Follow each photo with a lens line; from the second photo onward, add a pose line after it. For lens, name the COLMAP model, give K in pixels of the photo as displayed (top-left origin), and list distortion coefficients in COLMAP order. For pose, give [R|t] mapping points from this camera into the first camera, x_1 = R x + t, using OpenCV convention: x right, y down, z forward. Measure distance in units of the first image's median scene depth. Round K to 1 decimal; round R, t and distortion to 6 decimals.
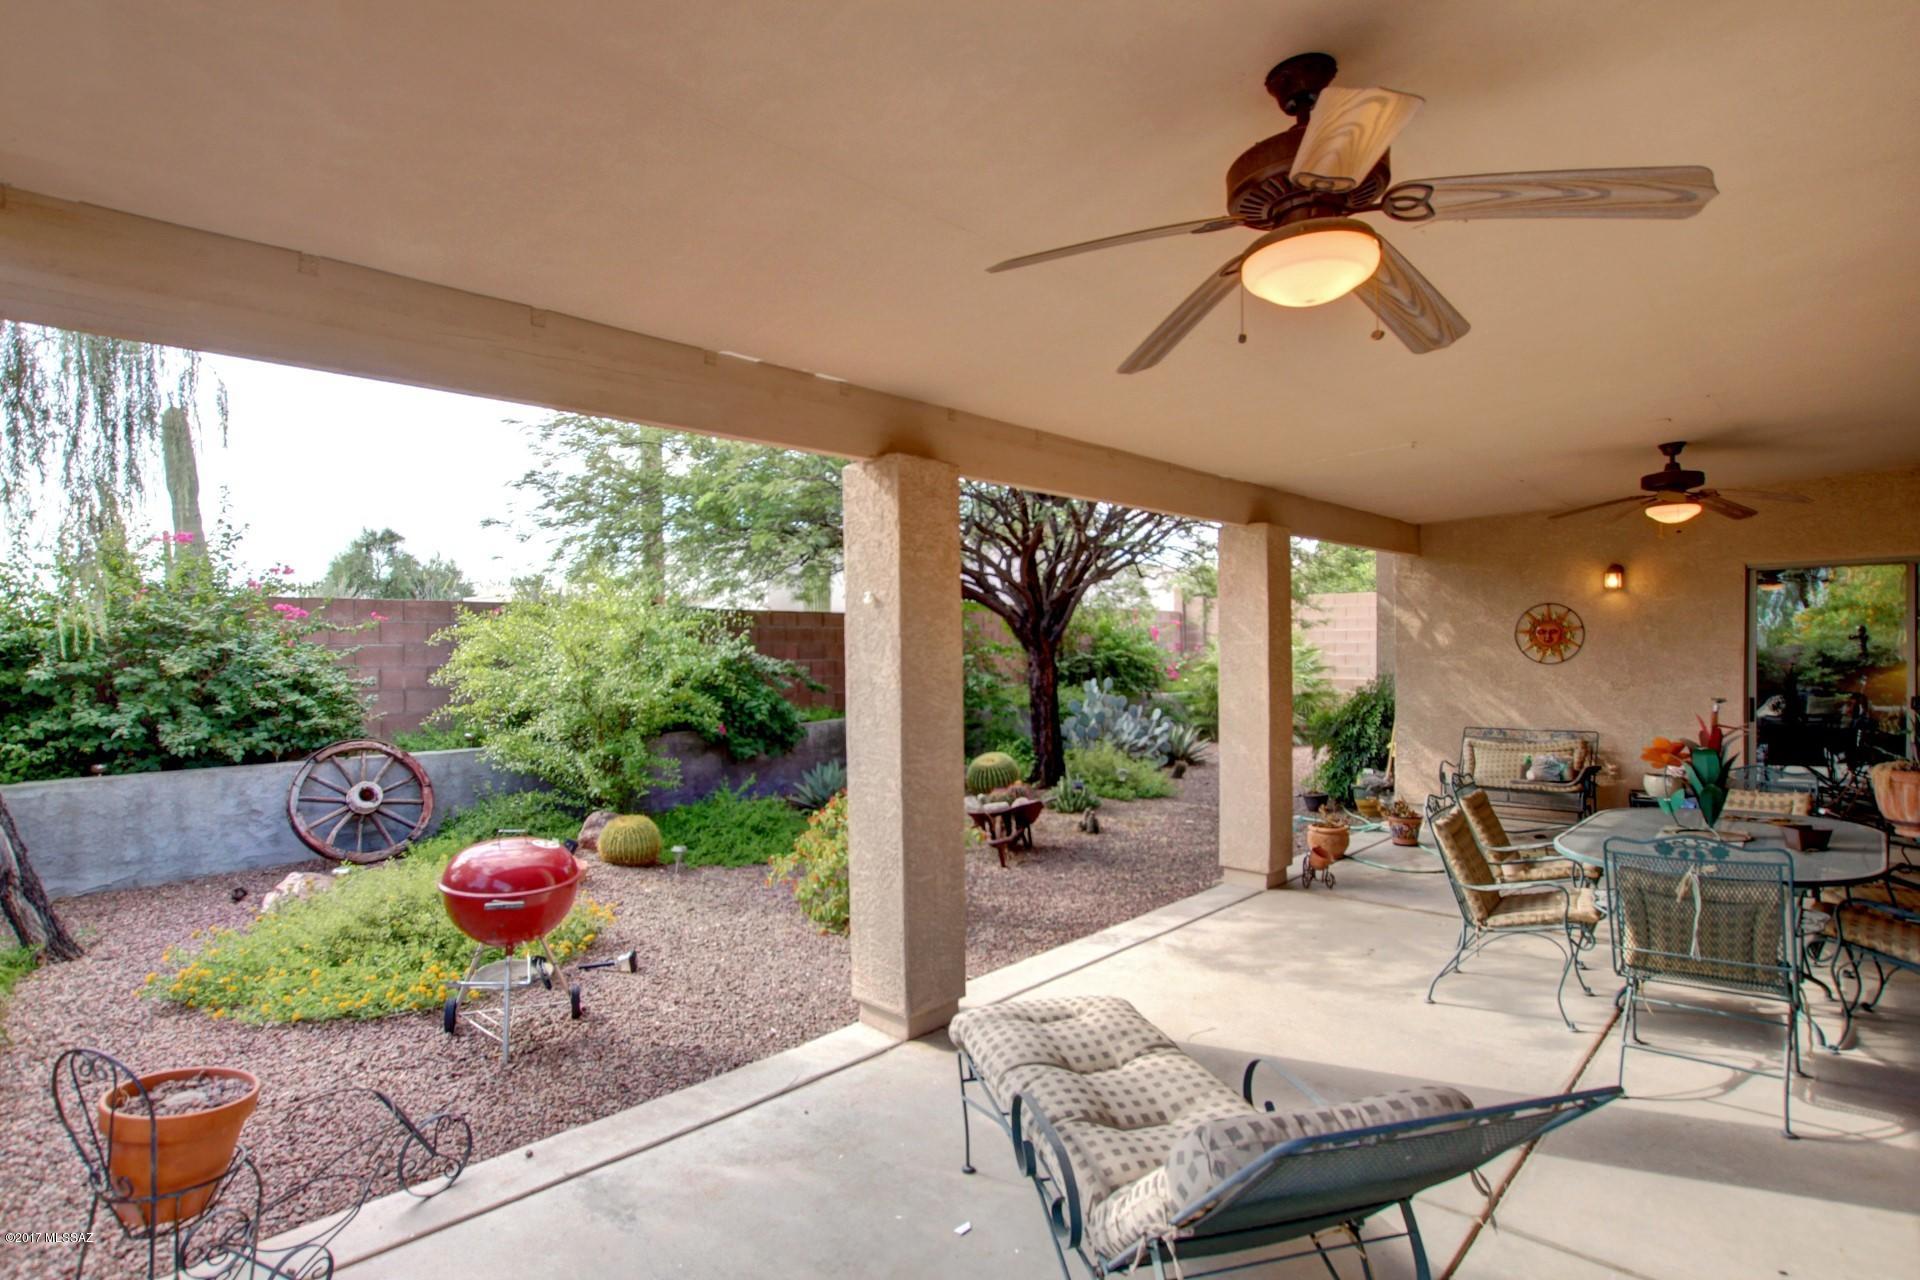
lens RADIAL K [[903.9, 0, 954.5], [0, 903.9, 640.1], [0, 0, 1]] dist [-0.020990, 0.001043]
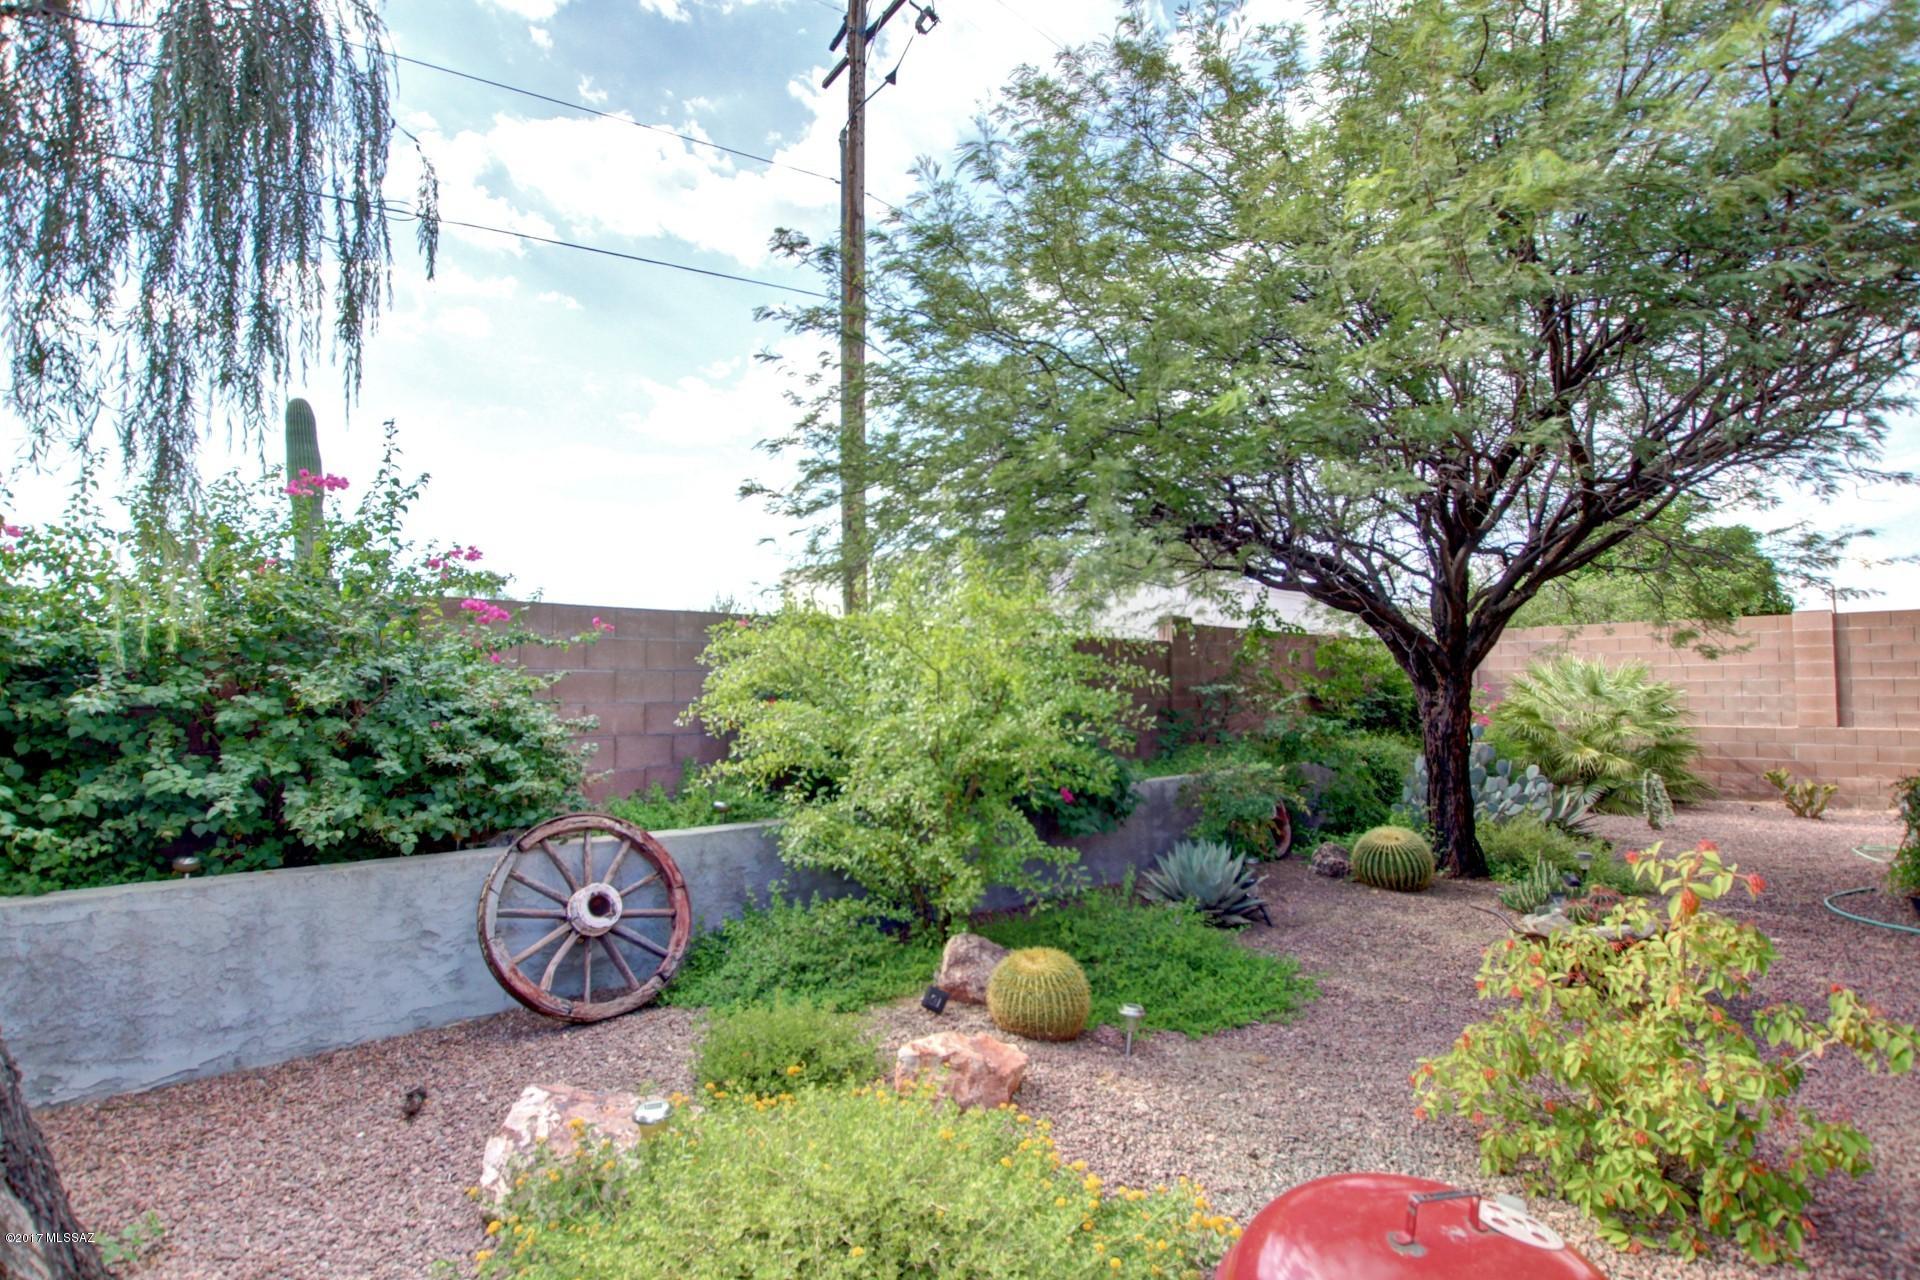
lens RADIAL K [[903.9, 0, 966.8], [0, 903.9, 644.2], [0, 0, 1]] dist [-0.020990, 0.001043]
pose [[0.998022, -0.000878, -0.062858, -0.389316], [-0.002206, 0.998798, -0.048975, 0.024085], [0.062825, 0.049017, 0.996820, 0.415265]]
